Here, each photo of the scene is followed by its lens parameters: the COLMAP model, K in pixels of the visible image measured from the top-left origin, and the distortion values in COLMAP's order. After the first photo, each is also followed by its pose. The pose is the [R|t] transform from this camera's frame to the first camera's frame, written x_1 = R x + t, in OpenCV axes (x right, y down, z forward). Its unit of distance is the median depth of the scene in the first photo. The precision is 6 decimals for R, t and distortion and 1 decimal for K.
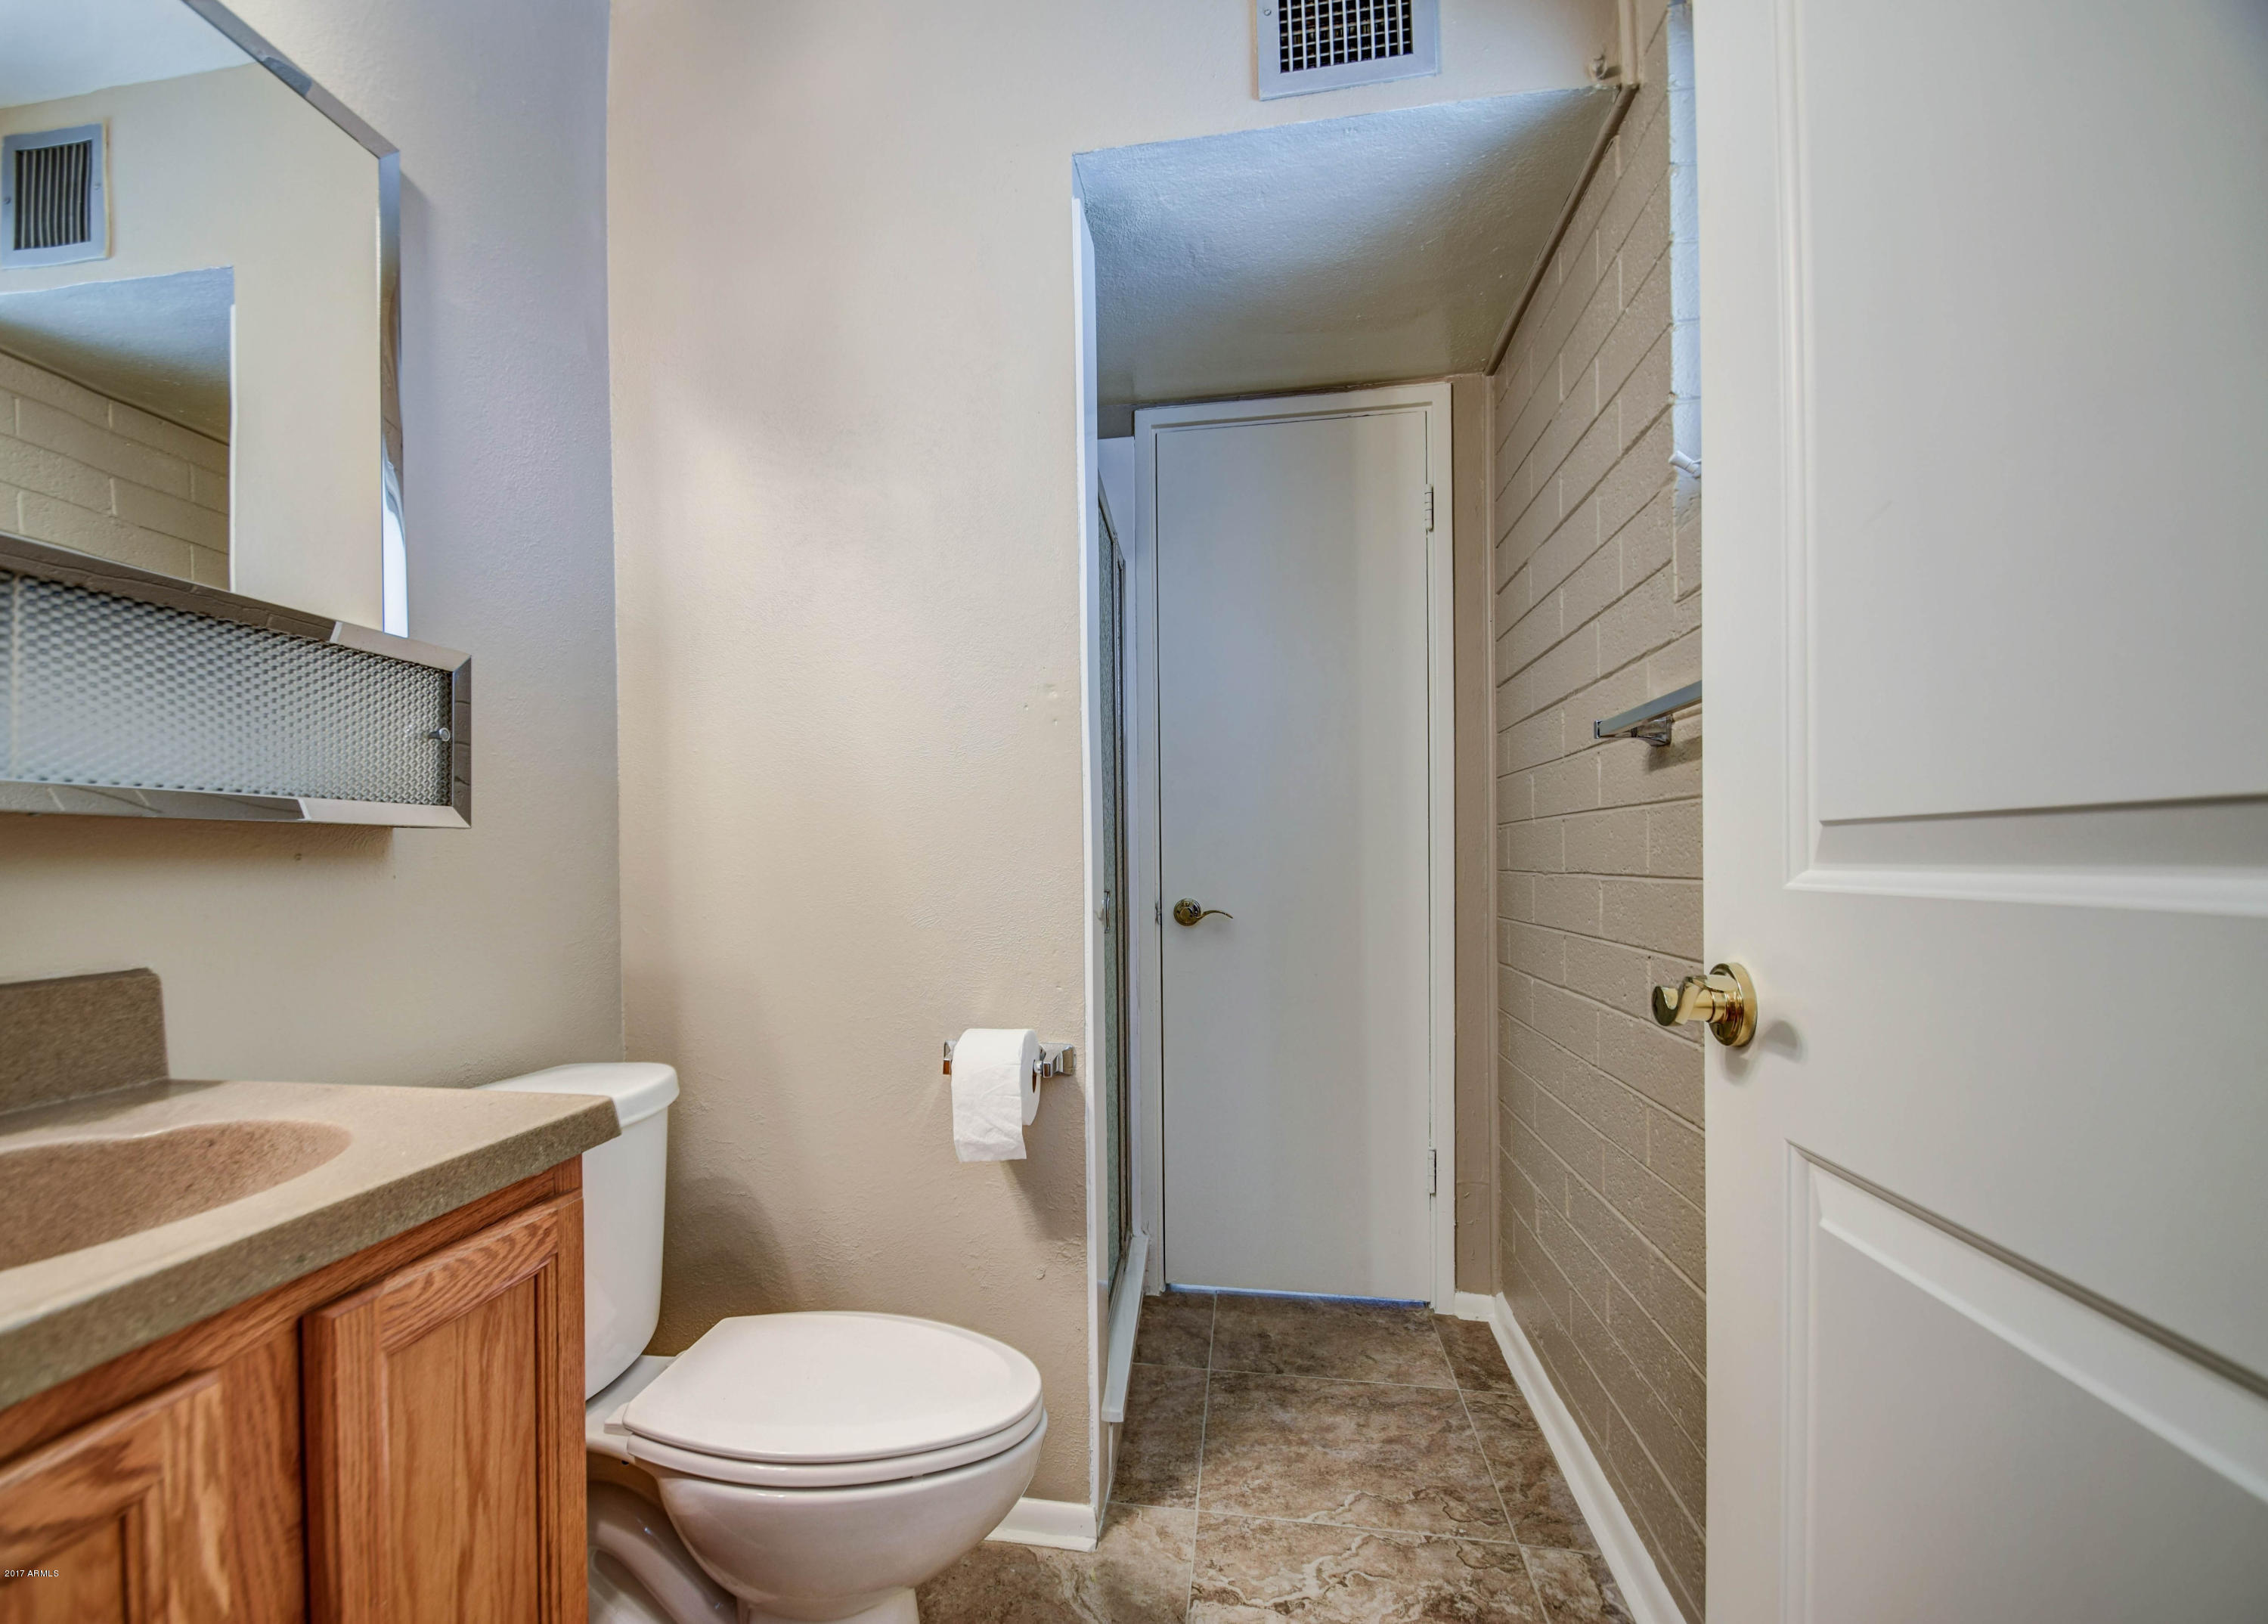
lens RADIAL K [[1040.0, 0, 1122.0], [0, 1040.0, 854.2], [0, 0, 1]] dist [0.000590, -0.012132]
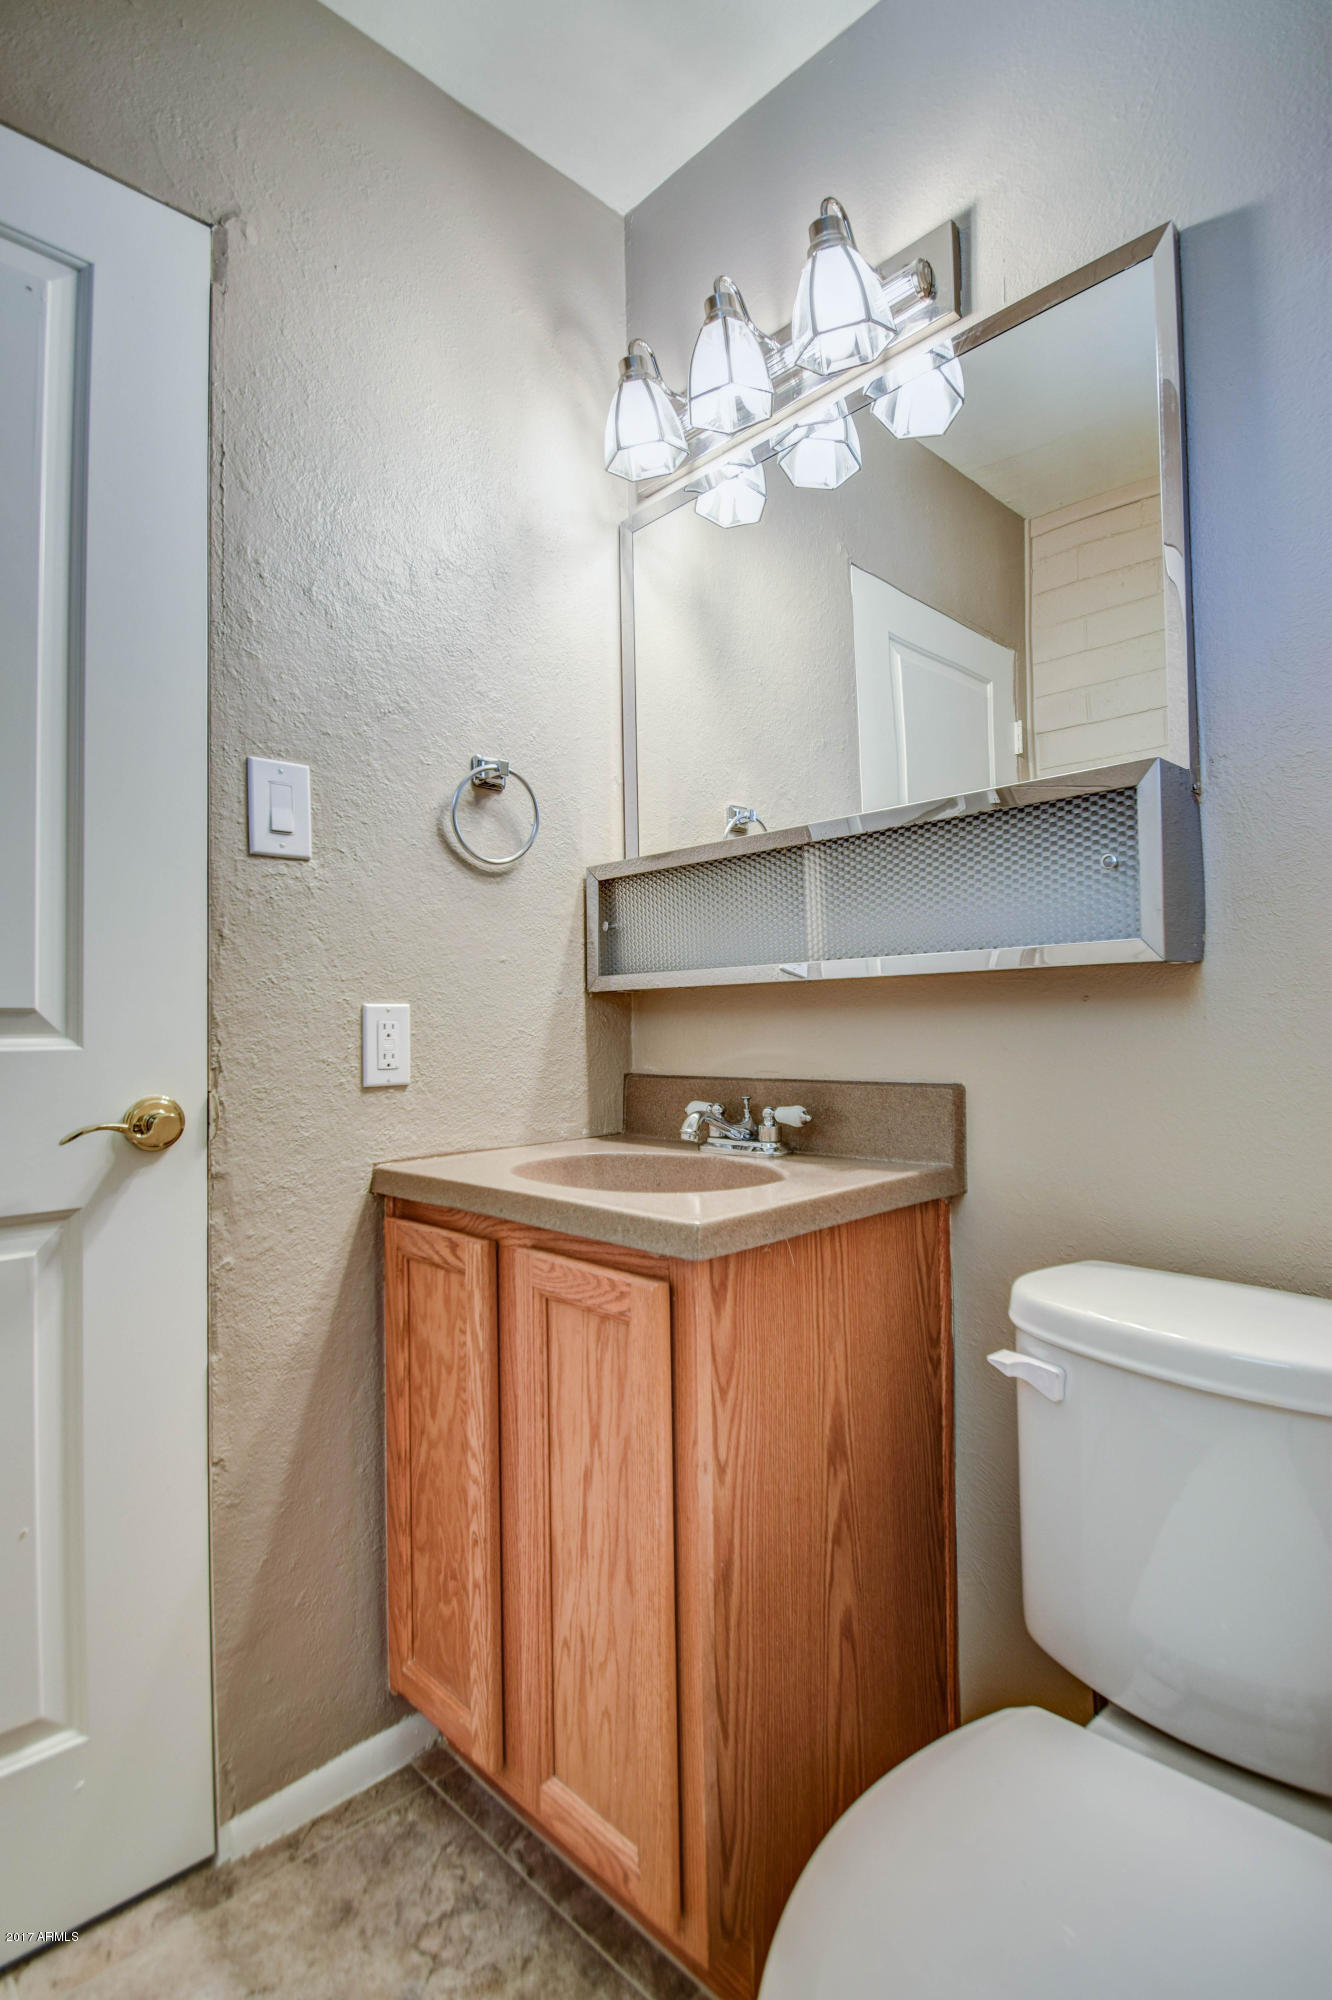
lens RADIAL K [[1007.1, 0, 711.0], [0, 1007.1, 1000.5], [0, 0, 1]] dist [0.005167, -0.019025]
pose [[-0.612030, -0.000284, -0.790835, 0.190787], [0.026629, 0.999425, -0.020967, 0.010971], [0.790386, -0.033891, -0.611671, 0.929976]]
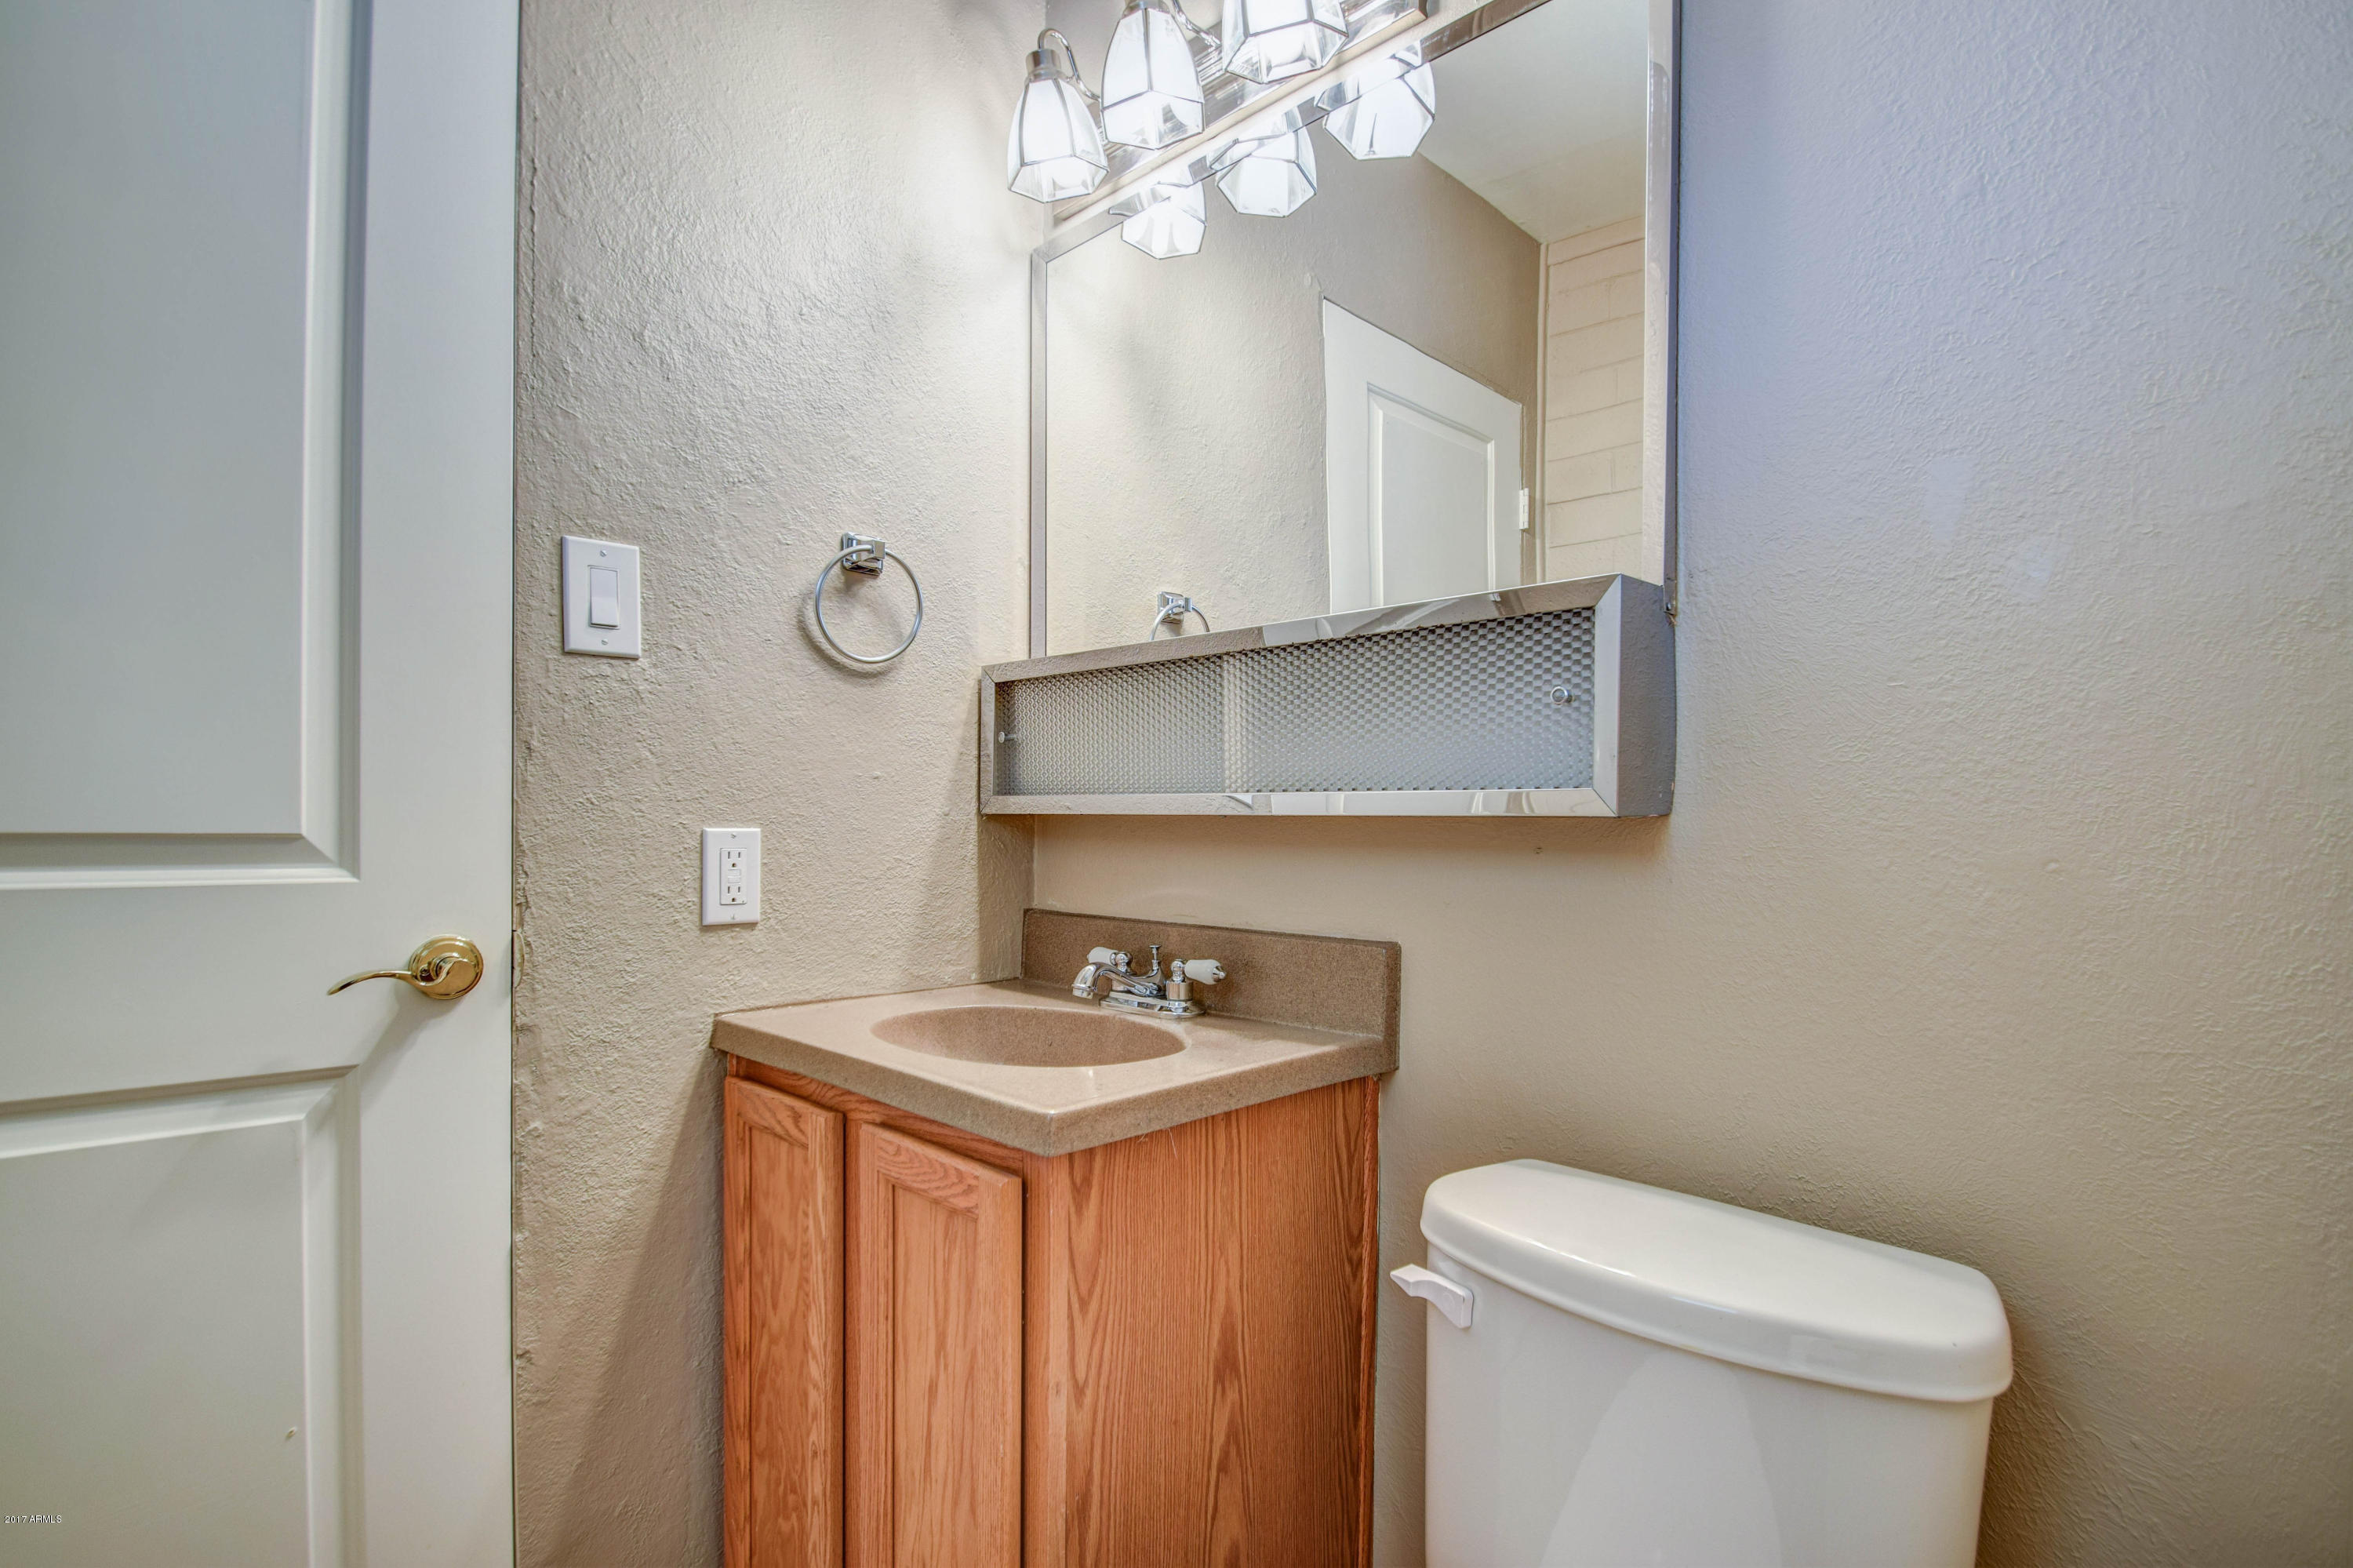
lens RADIAL K [[1184.9, 0, 1185.4], [0, 1184.9, 842.5], [0, 0, 1]] dist [0.005167, -0.019025]
pose [[-0.619543, 0.018065, -0.784755, 0.152645], [0.001002, 0.999753, 0.022222, -0.020212], [0.784962, 0.012981, -0.619408, 0.979281]]
